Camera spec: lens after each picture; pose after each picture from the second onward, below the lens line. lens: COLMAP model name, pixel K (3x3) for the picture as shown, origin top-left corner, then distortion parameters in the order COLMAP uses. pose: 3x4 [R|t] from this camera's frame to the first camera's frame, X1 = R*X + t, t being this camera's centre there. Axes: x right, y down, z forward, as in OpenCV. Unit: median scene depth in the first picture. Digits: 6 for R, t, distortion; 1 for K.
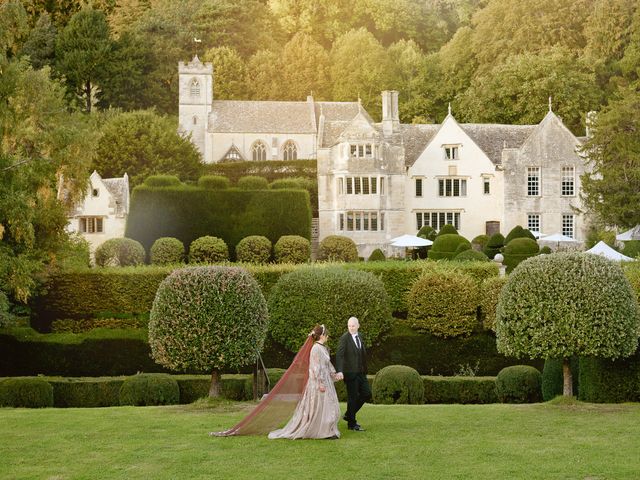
lens RADIAL K [[1610.6, 0, 320.0], [0, 1610.6, 240.0], [0, 0, 1]] dist [-0.010056, 0.085023]
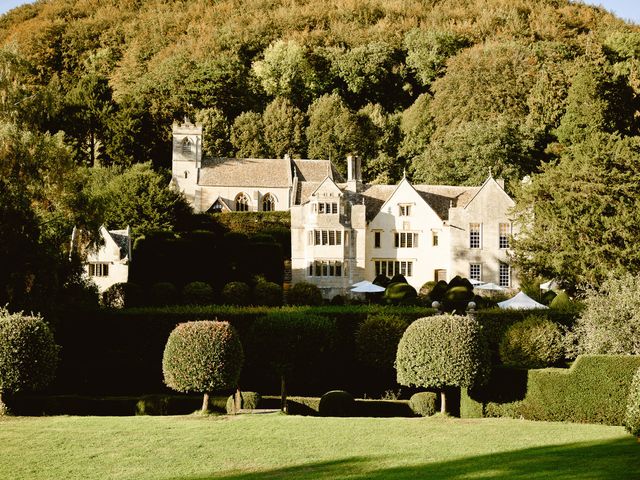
lens RADIAL K [[1610.6, 0, 320.0], [0, 1610.6, 240.0], [0, 0, 1]] dist [-0.010056, 0.085023]
pose [[0.999846, 0.014421, 0.010047, 0.007788], [-0.014258, 0.999769, -0.016082, -0.012778], [-0.010277, 0.015937, 0.999820, -0.169586]]
